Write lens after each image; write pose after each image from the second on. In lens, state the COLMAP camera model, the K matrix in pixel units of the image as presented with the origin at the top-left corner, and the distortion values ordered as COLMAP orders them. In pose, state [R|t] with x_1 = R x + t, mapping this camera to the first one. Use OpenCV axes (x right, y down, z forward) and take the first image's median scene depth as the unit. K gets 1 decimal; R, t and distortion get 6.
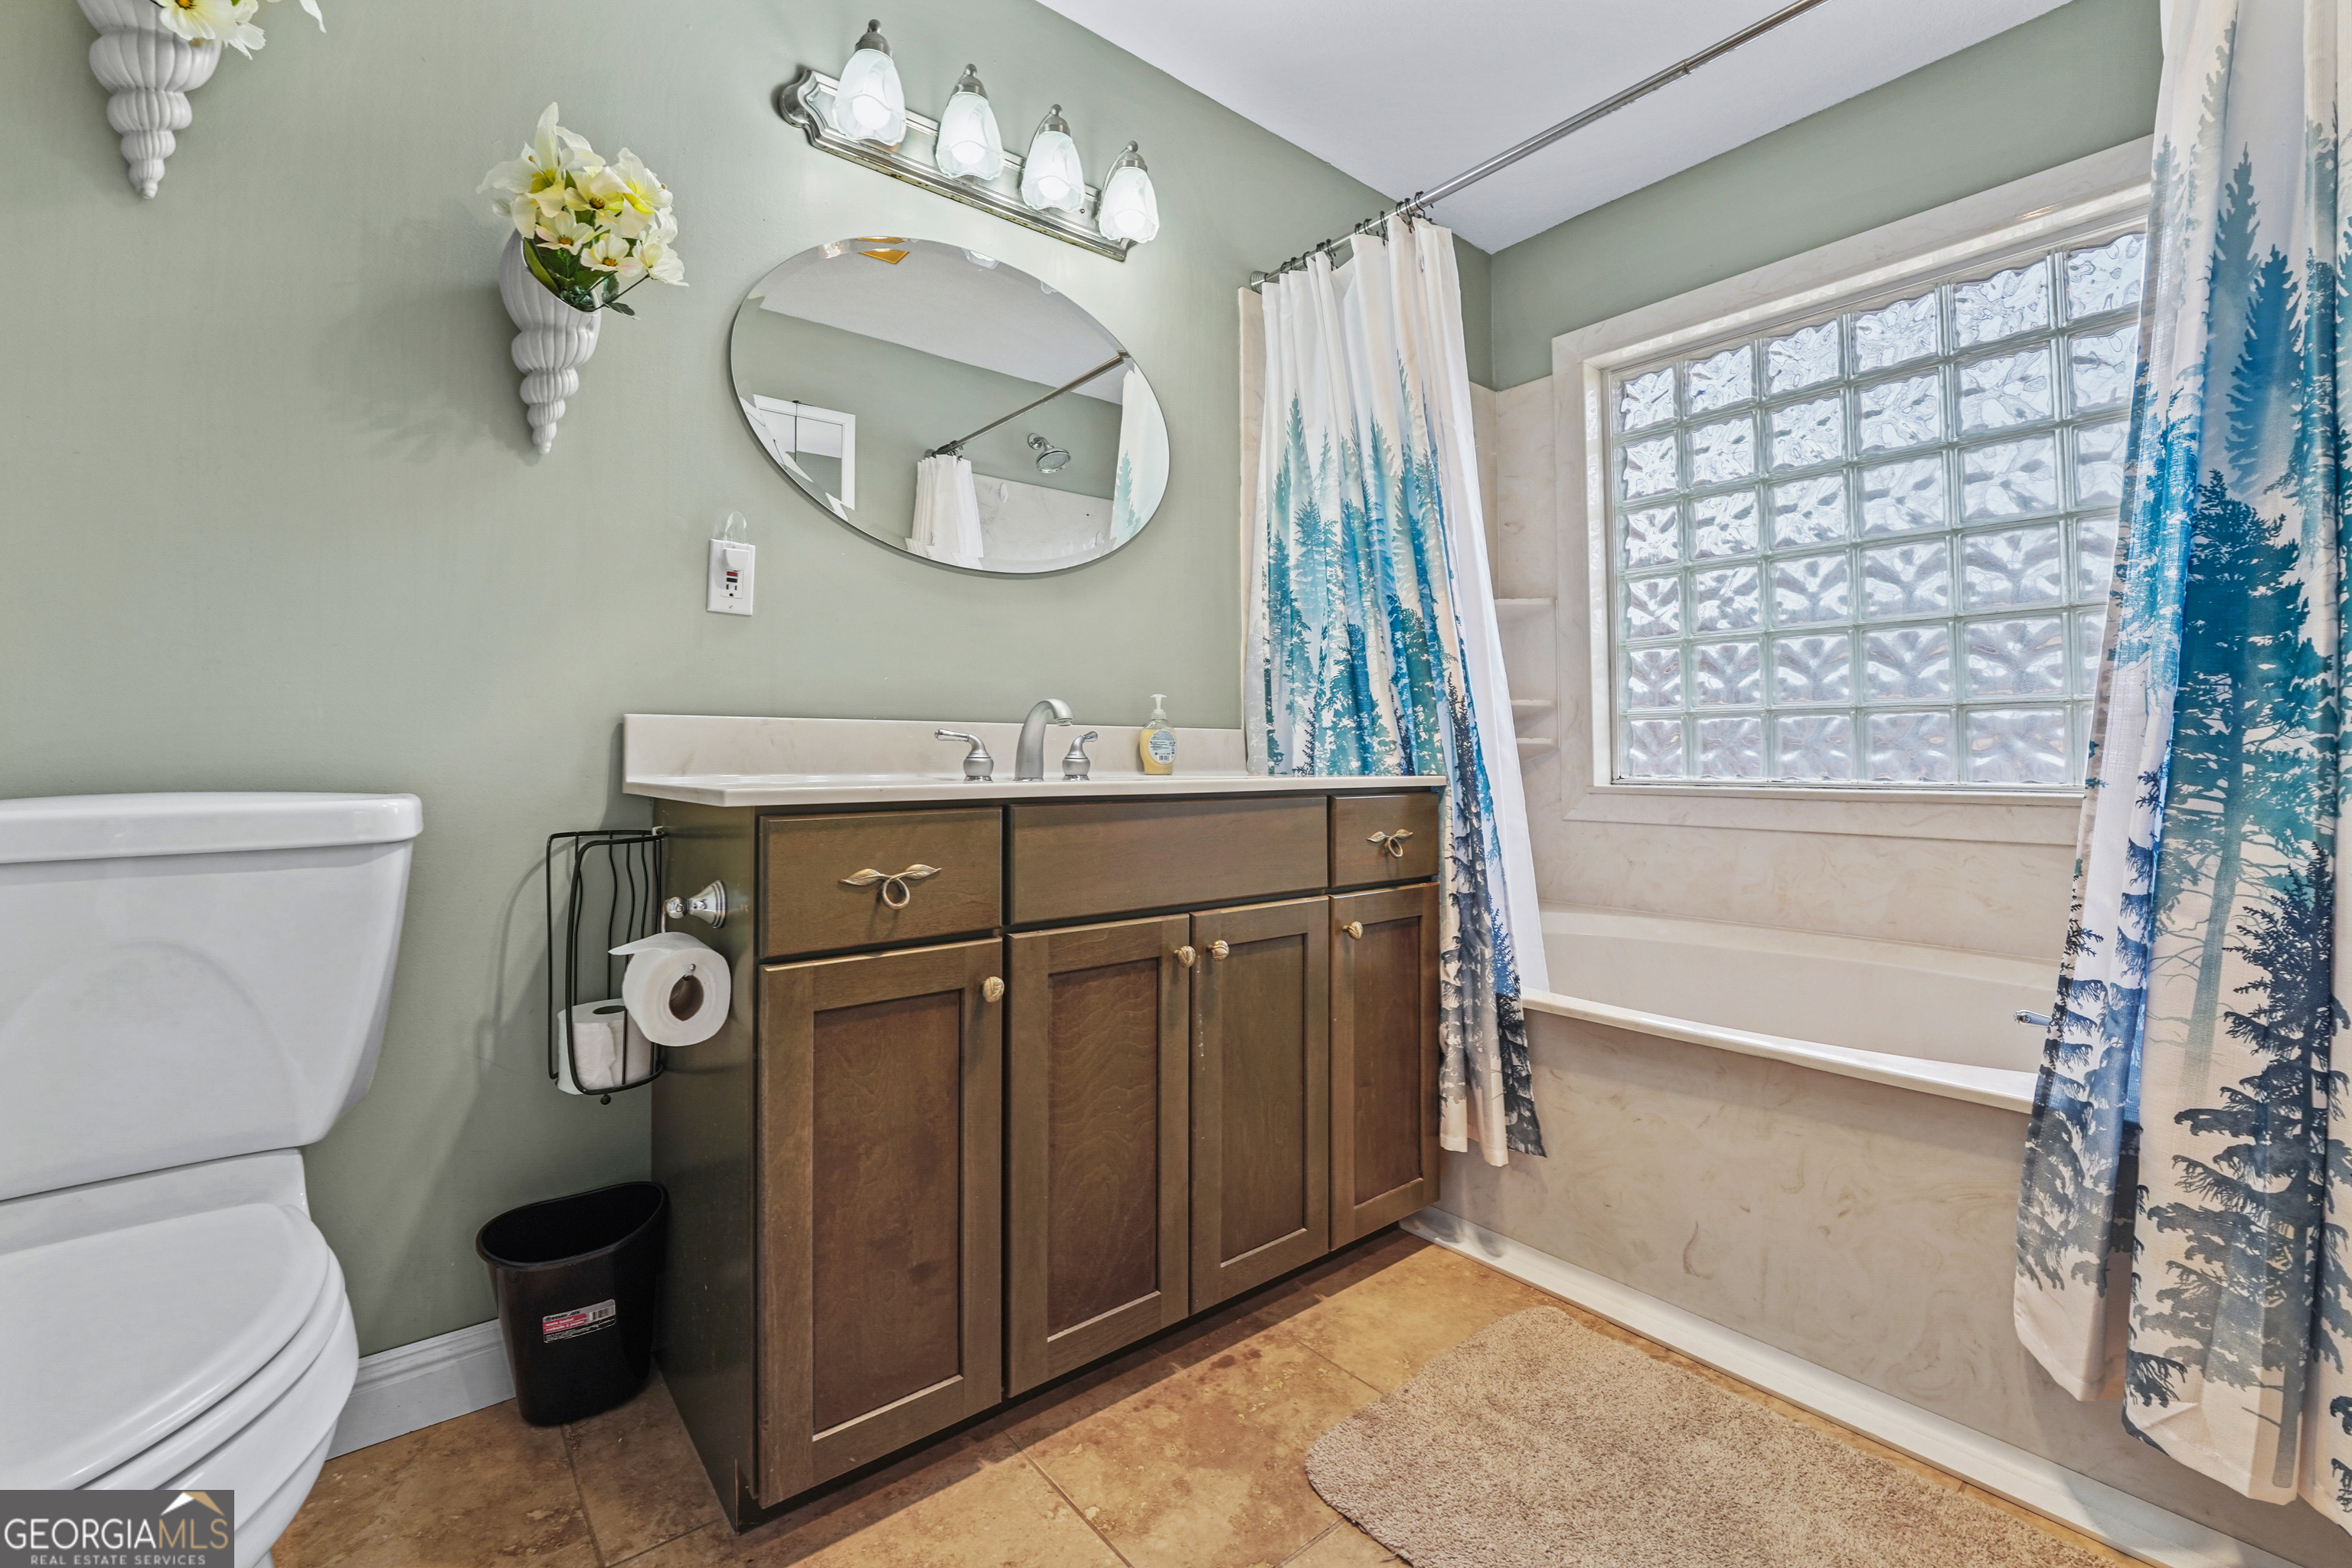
lens RADIAL K [[973.0, 0, 1172.1], [0, 973.0, 761.6], [0, 0, 1]] dist [-0.024573, 0.001837]
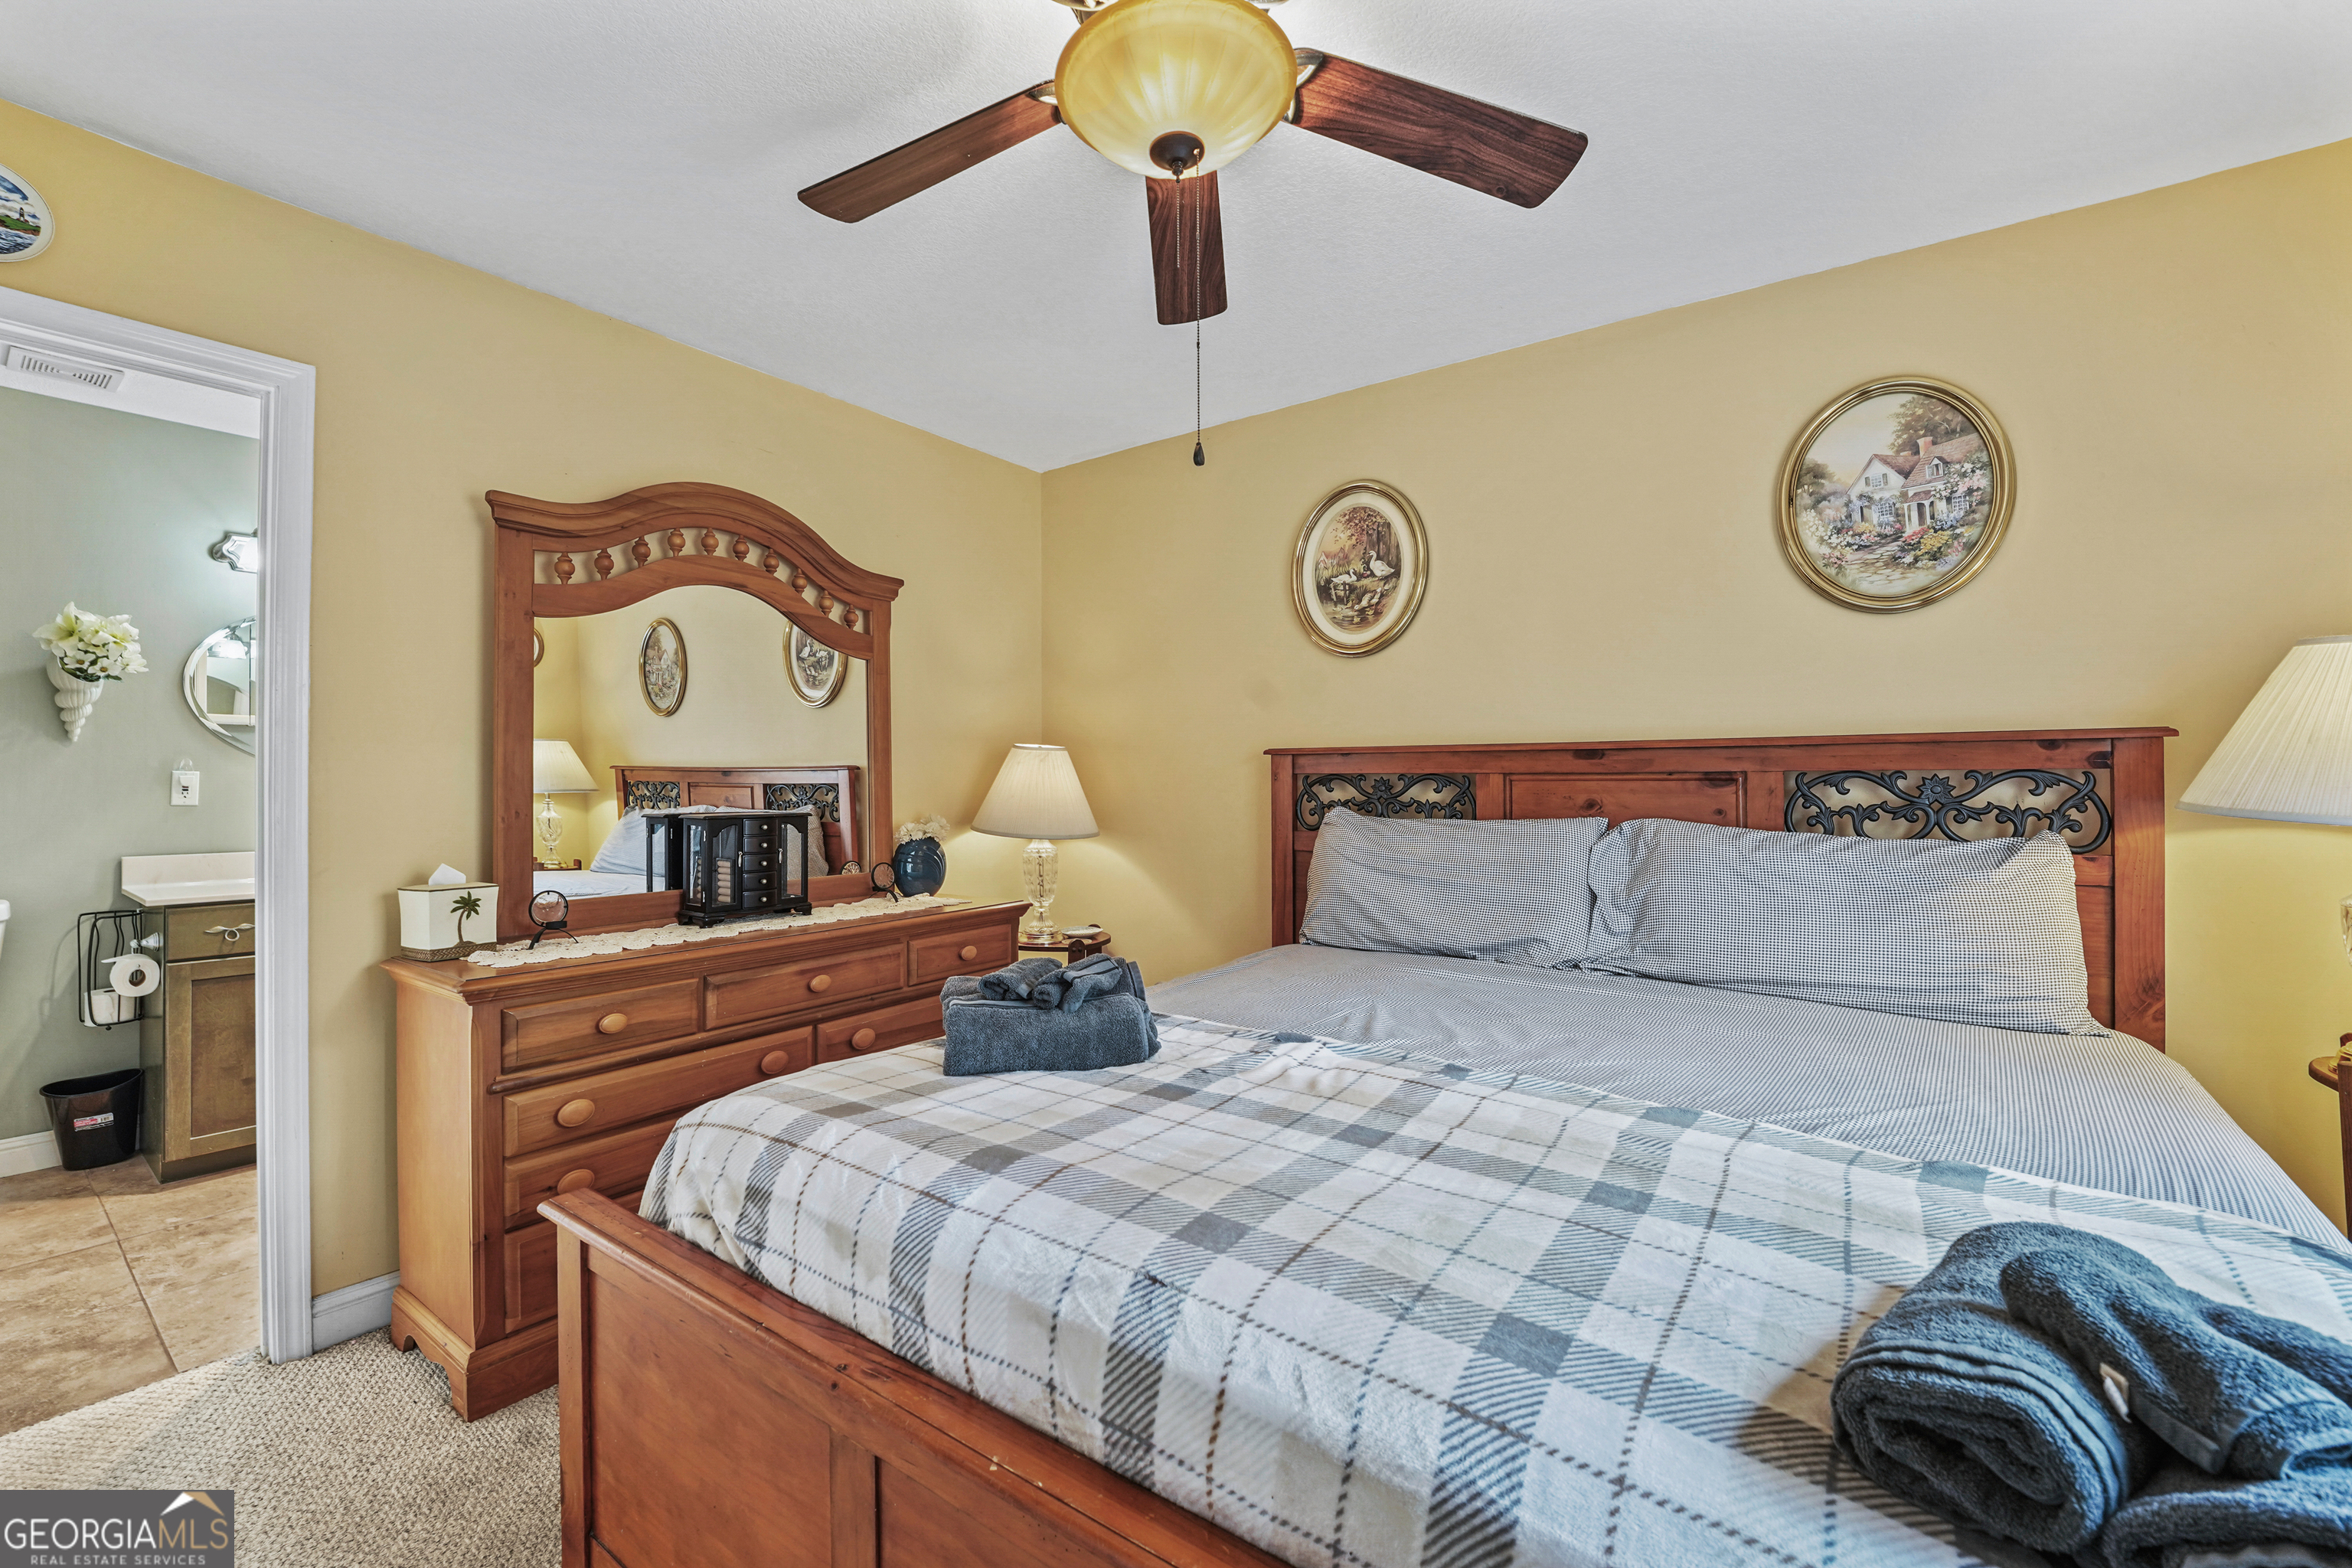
lens RADIAL K [[973.0, 0, 1182.2], [0, 973.0, 787.3], [0, 0, 1]] dist [-0.024573, 0.001837]
pose [[0.969690, -0.004573, 0.244298, 1.375521], [0.003141, 0.999976, 0.006252, -0.236672], [-0.244320, -0.005296, 0.969680, -1.844693]]
